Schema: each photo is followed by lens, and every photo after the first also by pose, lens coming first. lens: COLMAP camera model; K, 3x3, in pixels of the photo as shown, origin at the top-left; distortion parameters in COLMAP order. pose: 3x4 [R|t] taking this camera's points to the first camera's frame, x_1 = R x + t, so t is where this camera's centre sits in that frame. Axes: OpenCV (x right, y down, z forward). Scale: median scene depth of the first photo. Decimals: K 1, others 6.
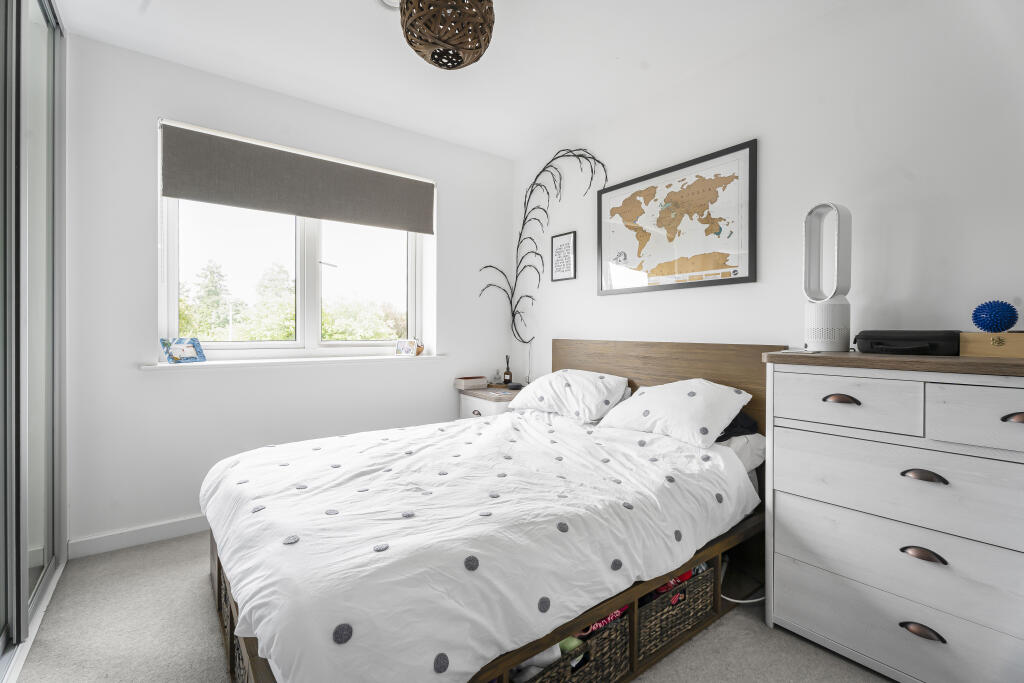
lens RADIAL K [[458.2, 0, 507.1], [0, 458.2, 336.2], [0, 0, 1]] dist [-0.000177, 0.000068]
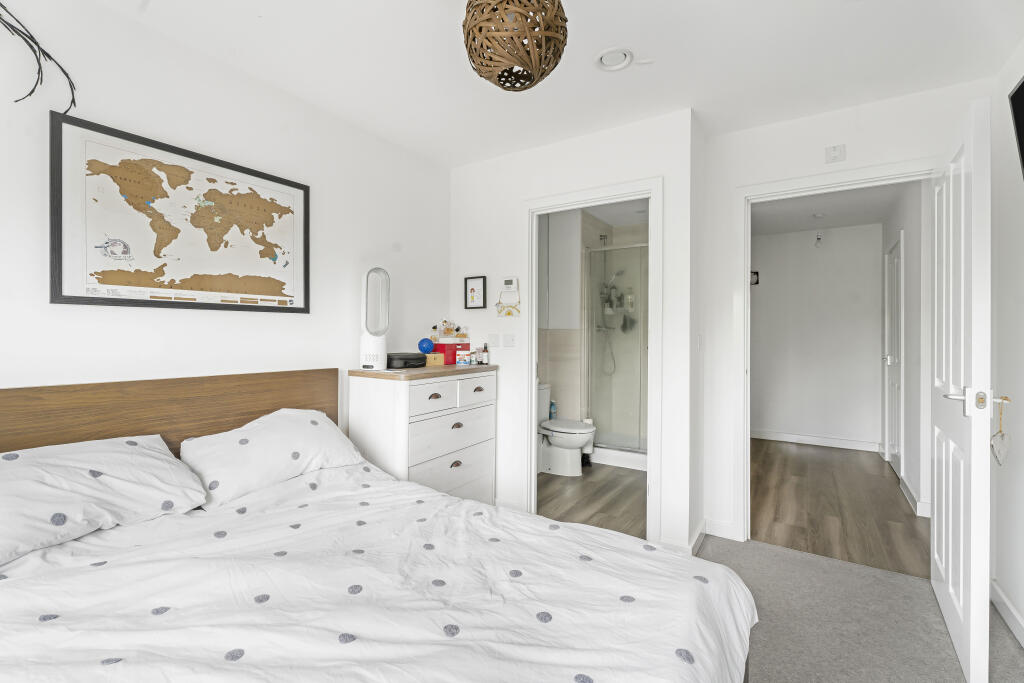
lens RADIAL K [[458.2, 0, 507.3], [0, 458.2, 337.1], [0, 0, 1]] dist [-0.000177, 0.000068]
pose [[-0.336616, -0.001656, 0.941641, -0.613191], [0.012344, 0.999905, 0.006172, -0.056537], [-0.941561, 0.013701, -0.336563, 0.838831]]
